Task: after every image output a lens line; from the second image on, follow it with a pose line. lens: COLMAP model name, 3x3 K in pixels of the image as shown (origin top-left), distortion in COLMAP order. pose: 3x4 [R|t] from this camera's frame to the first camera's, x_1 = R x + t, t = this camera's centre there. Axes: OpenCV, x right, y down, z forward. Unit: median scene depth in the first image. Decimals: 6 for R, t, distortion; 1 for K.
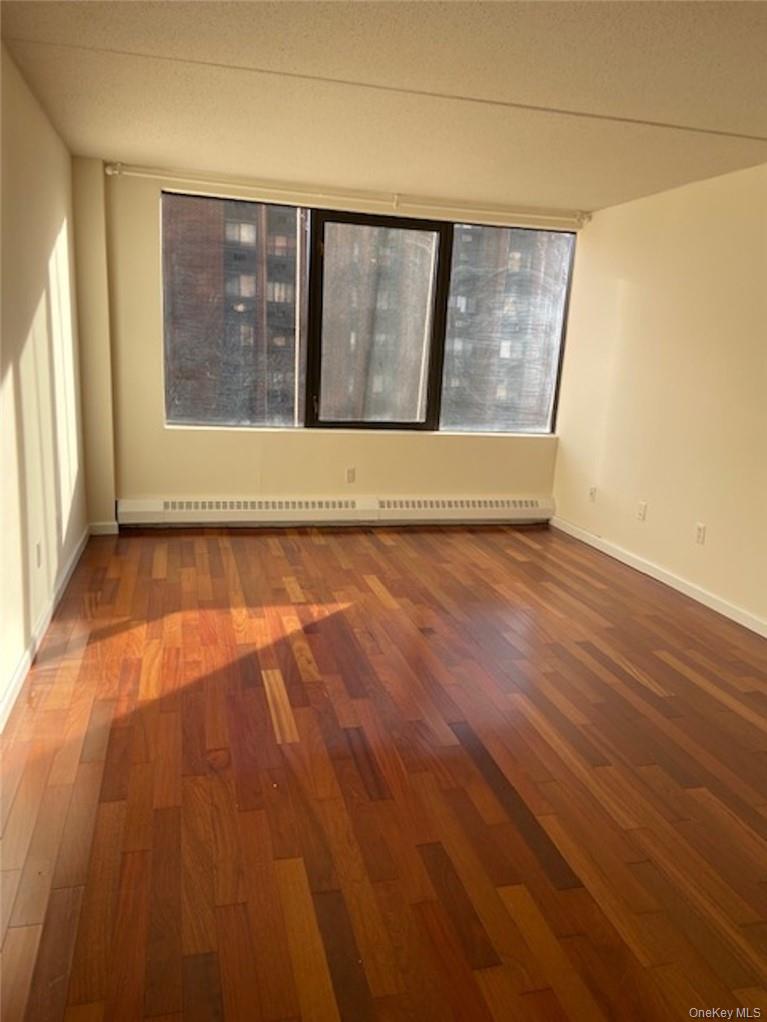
lens RADIAL K [[780.5, 0, 383.5], [0, 780.5, 511.0], [0, 0, 1]] dist [0.102176, -0.145220]
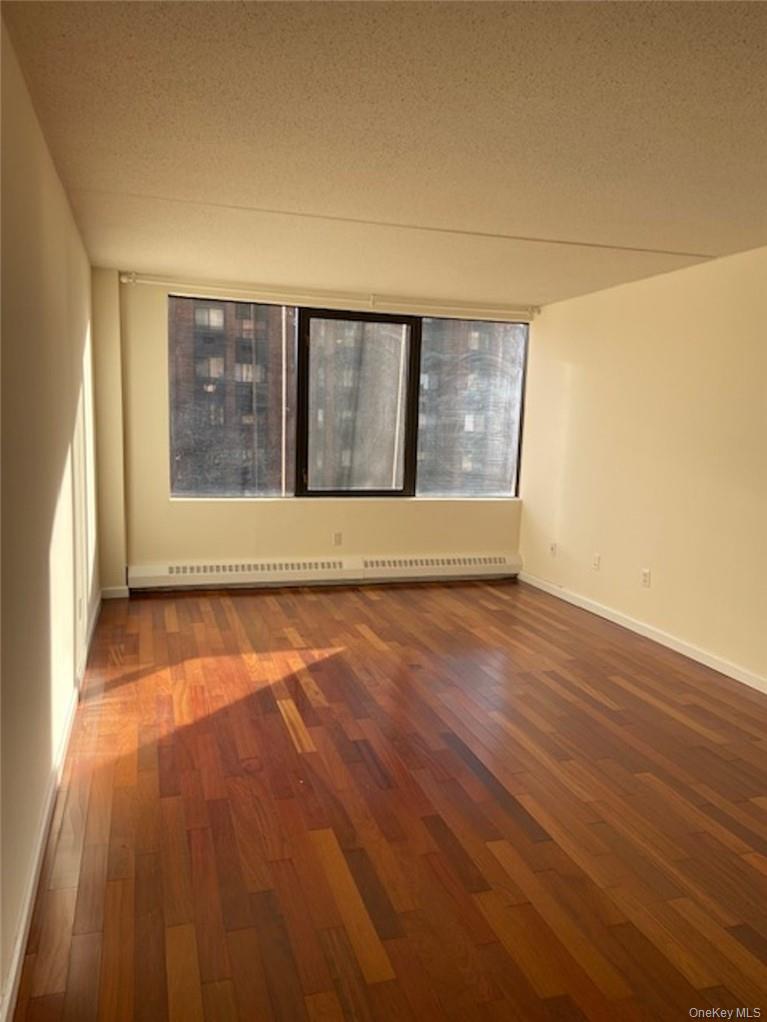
lens RADIAL K [[784.4, 0, 386.9], [0, 784.4, 516.7], [0, 0, 1]] dist [0.100229, -0.143201]
pose [[0.998601, -0.026407, 0.045821, -0.025469], [0.030277, 0.995841, -0.085931, 0.024450], [-0.043361, 0.087198, 0.995247, -0.131094]]
